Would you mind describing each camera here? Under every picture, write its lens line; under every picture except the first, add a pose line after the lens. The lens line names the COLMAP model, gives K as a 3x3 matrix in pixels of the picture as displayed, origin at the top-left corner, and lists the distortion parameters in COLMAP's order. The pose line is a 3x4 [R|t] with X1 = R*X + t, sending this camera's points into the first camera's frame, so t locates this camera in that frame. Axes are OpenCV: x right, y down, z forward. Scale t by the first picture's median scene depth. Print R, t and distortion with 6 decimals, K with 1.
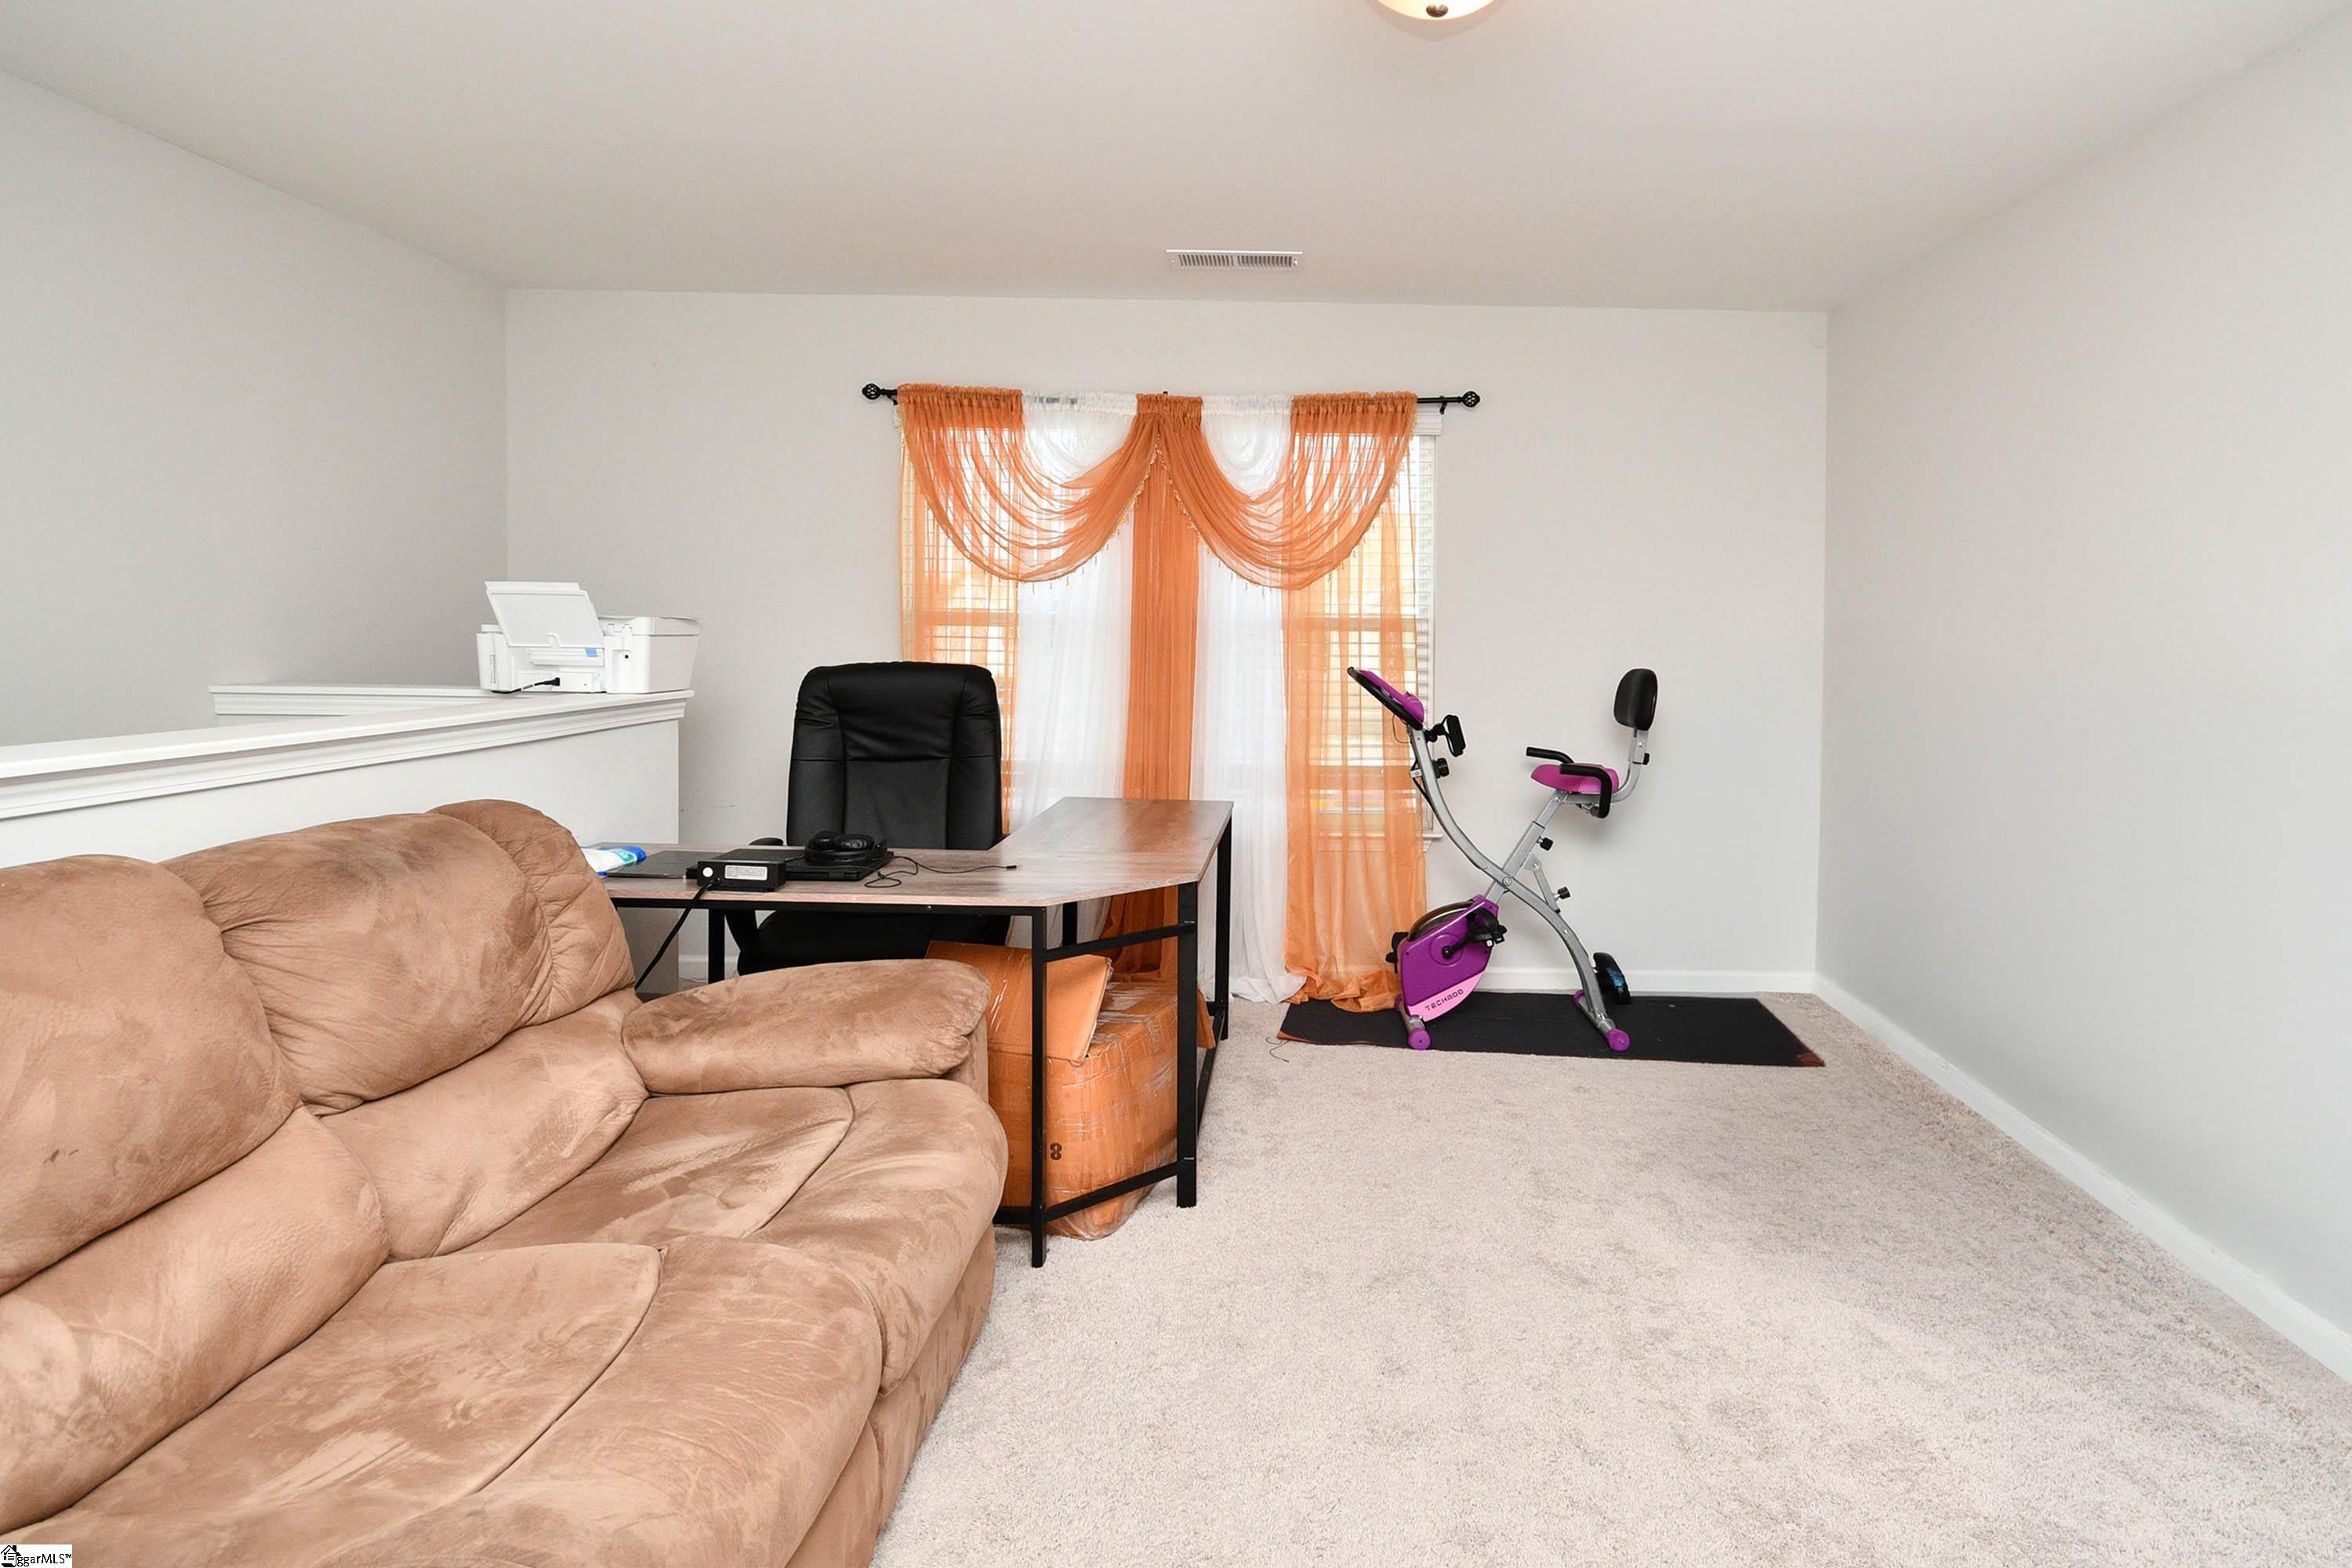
lens RADIAL K [[1218.6, 0, 1175.8], [0, 1218.6, 656.3], [0, 0, 1]] dist [-0.001560, -0.000954]
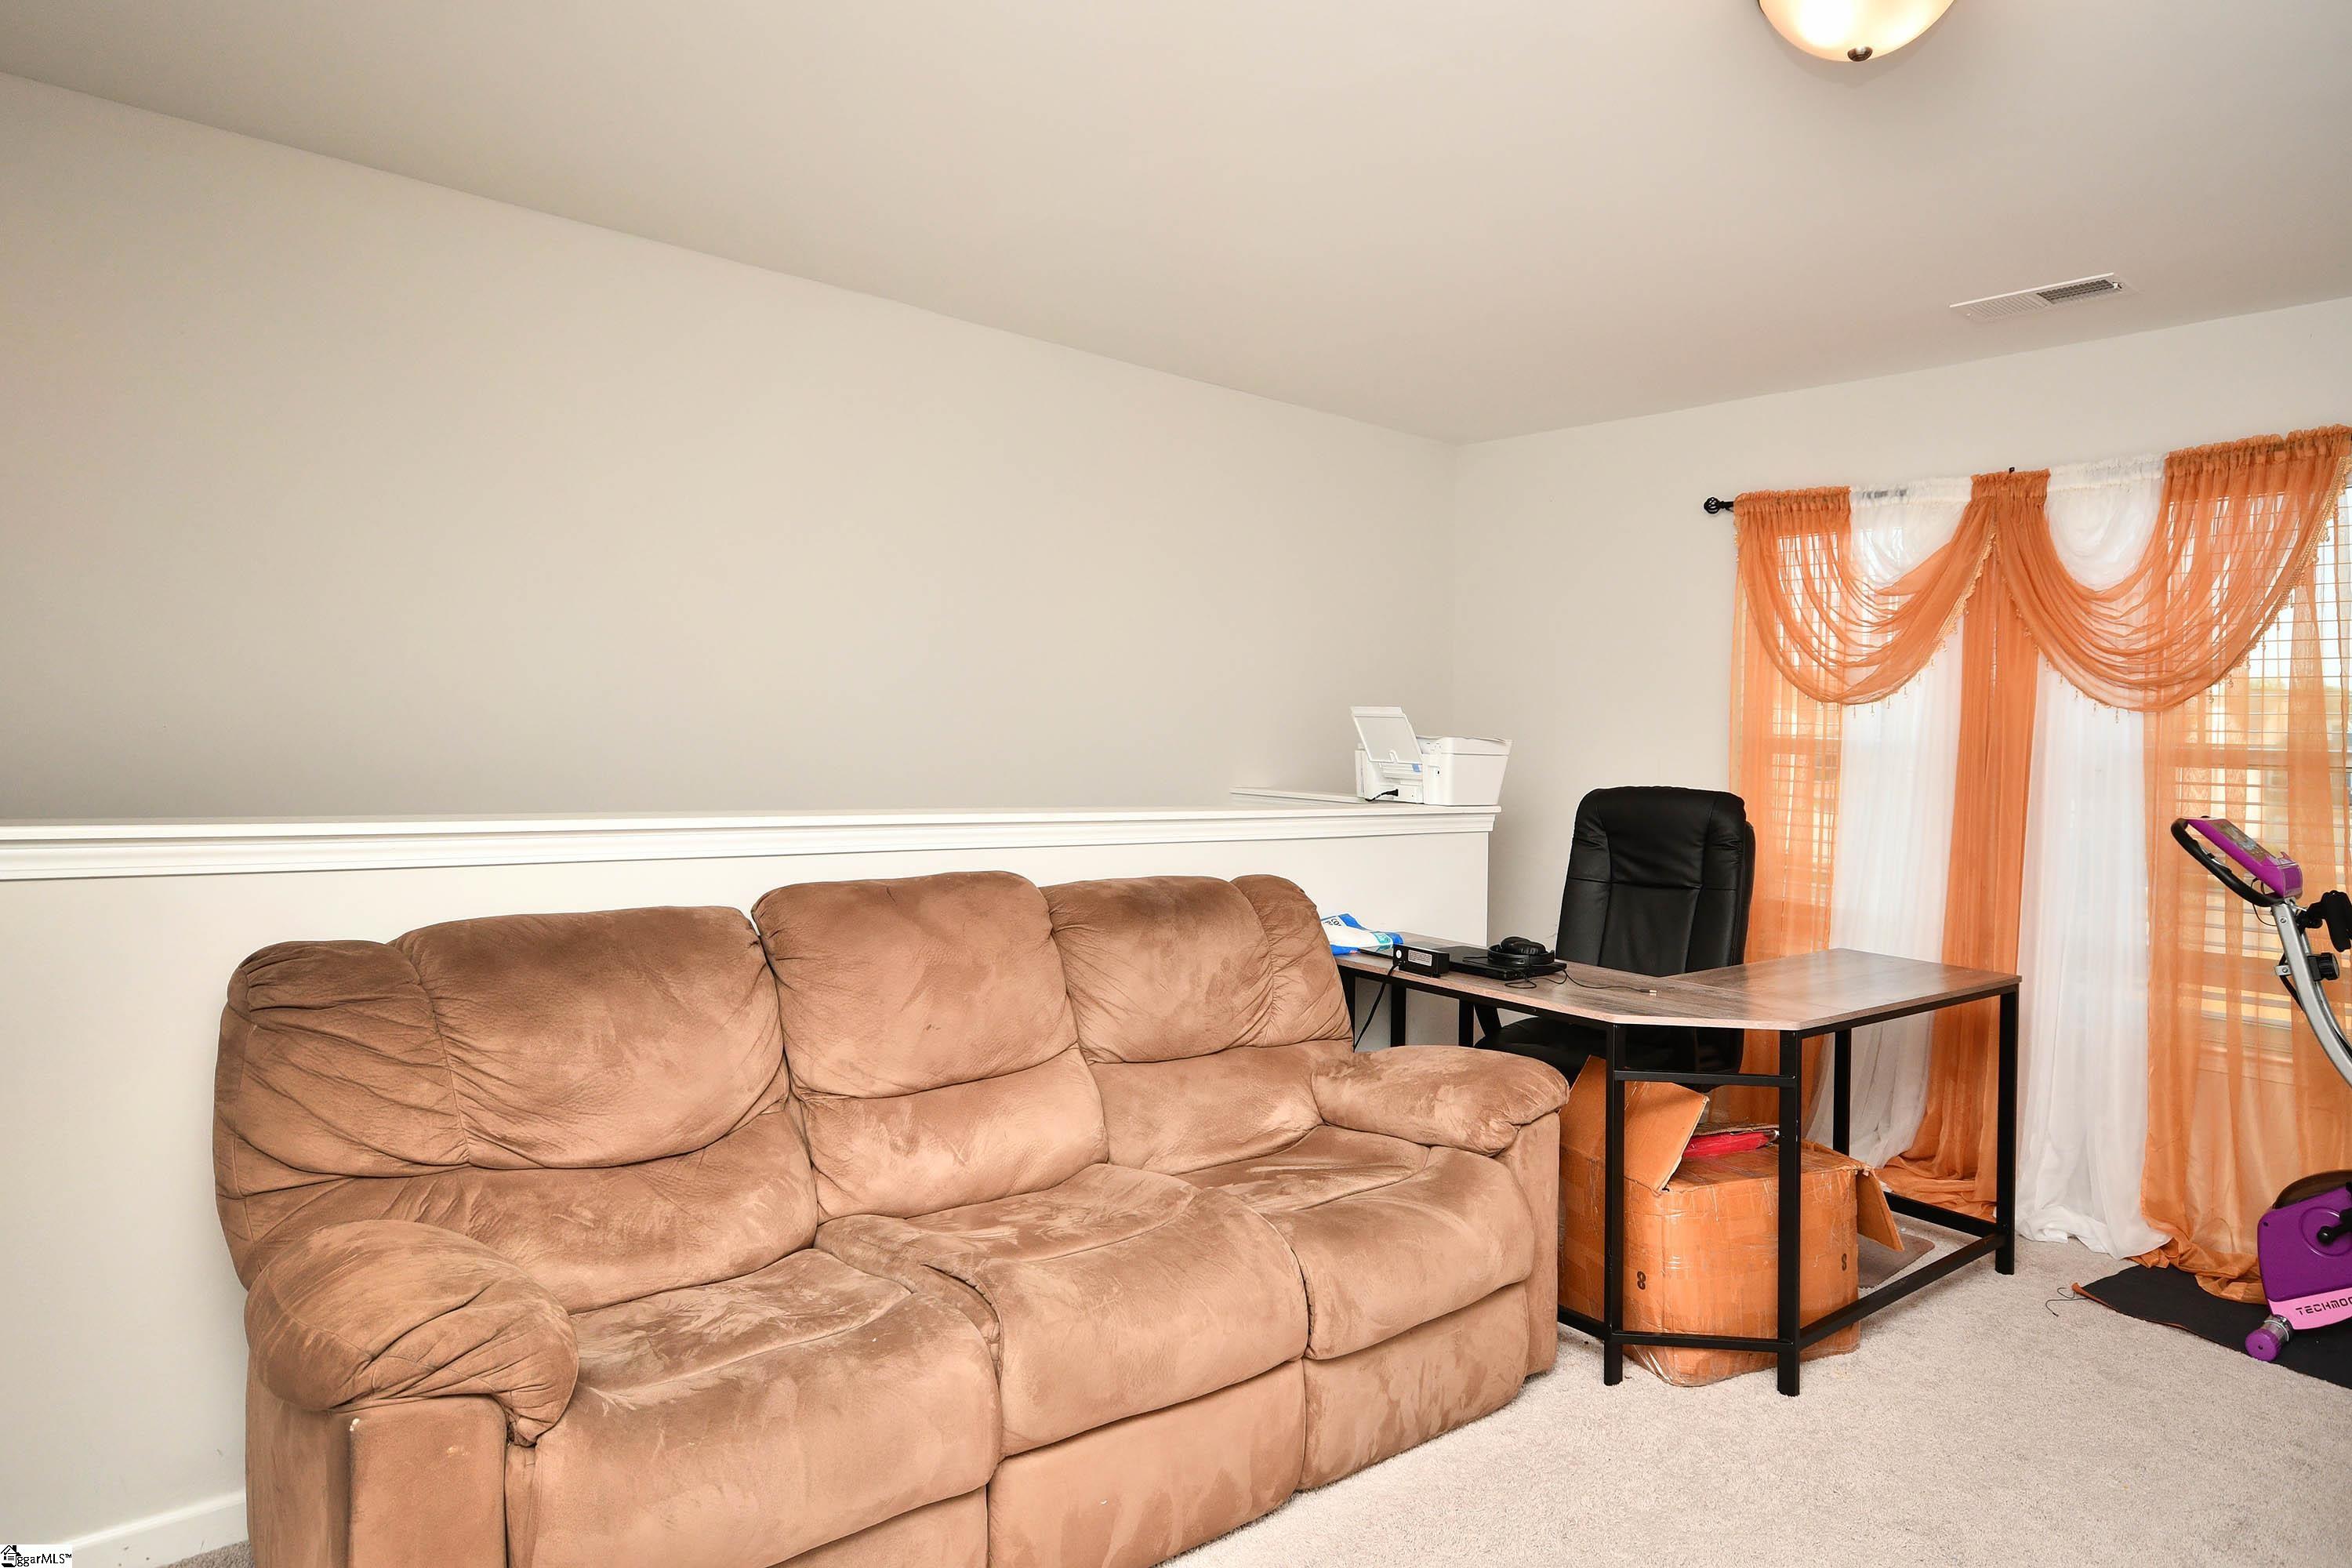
lens RADIAL K [[1413.1, 0, 1176.0], [0, 1413.1, 784.0], [0, 0, 1]] dist [0.003373, 0.047043]
pose [[0.642965, 0.037076, -0.764997, 0.390351], [-0.043843, 0.998971, 0.011566, 0.006220], [0.764639, 0.026103, 0.643930, -0.029438]]
